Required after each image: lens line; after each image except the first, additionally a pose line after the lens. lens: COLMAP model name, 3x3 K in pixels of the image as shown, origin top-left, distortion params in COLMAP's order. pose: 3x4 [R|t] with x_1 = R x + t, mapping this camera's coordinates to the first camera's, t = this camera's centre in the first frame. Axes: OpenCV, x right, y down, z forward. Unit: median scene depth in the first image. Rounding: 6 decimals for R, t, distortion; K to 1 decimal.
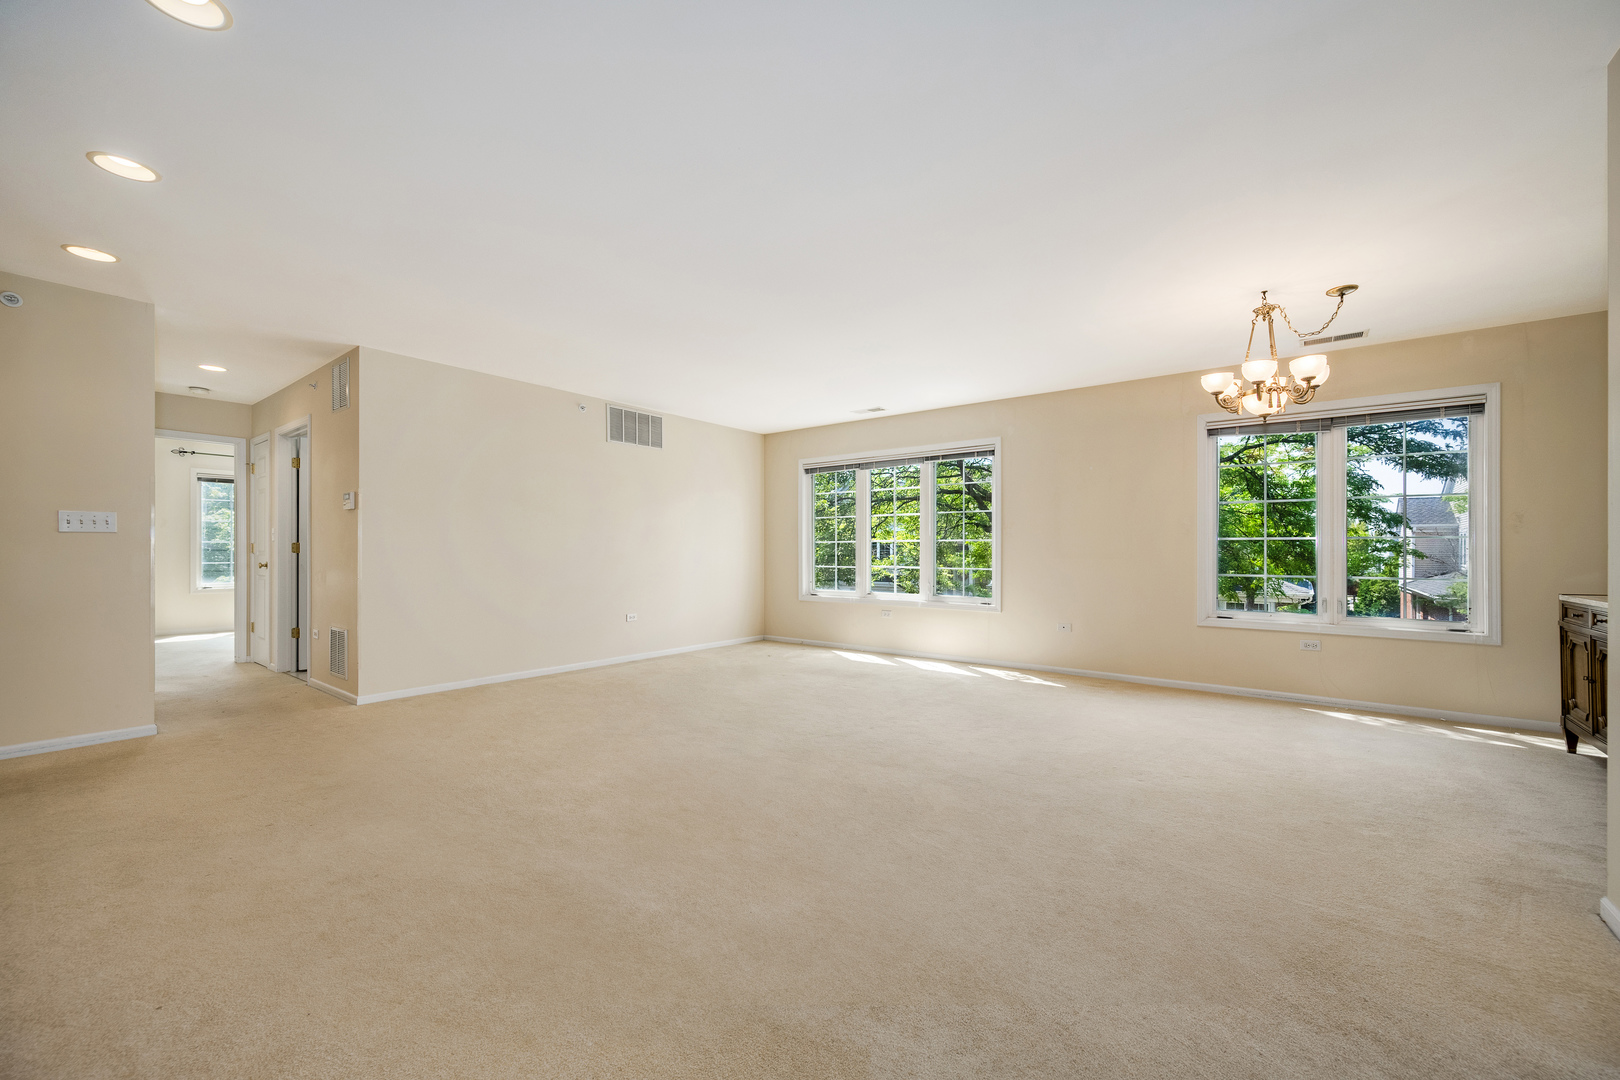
lens RADIAL K [[641.2, 0, 800.0], [0, 641.2, 554.1], [0, 0, 1]] dist [-0.002594, -0.000301]
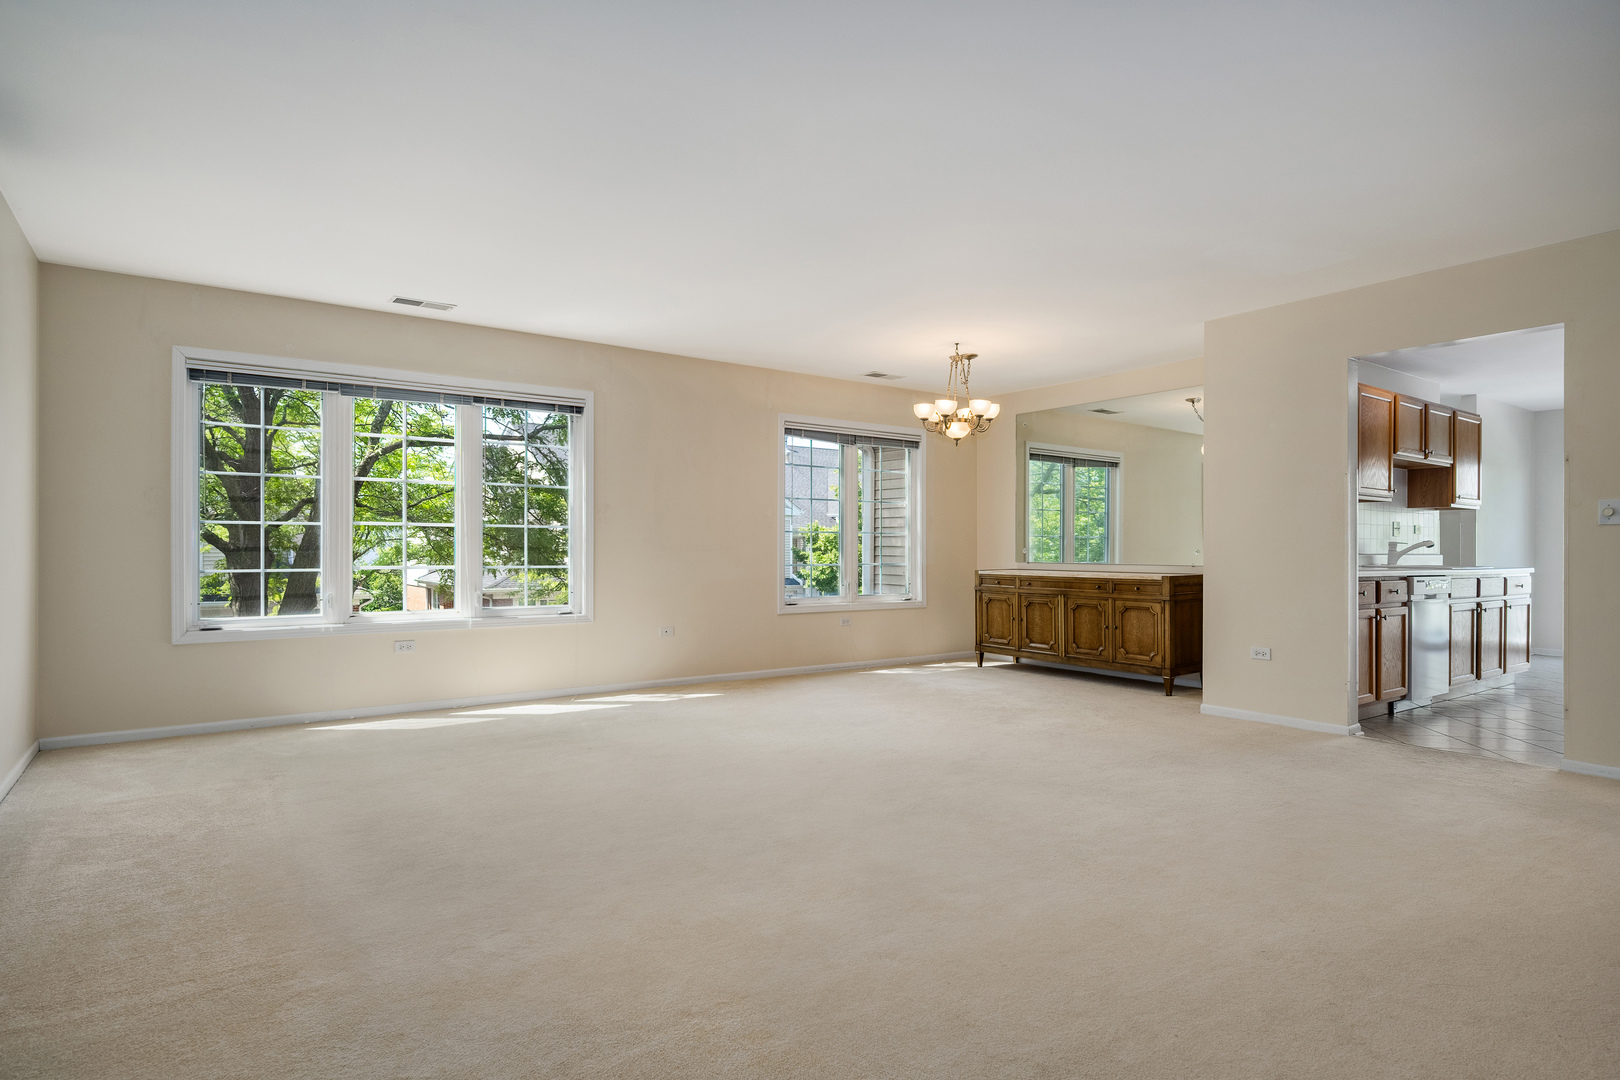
lens RADIAL K [[847.6, 0, 810.0], [0, 847.6, 540.0], [0, 0, 1]] dist [-0.002714, -0.000739]
pose [[0.285968, 0.001150, 0.958238, -0.476658], [-0.001502, 0.999999, -0.000751, -0.005558], [-0.958238, -0.001224, 0.285970, 0.387306]]
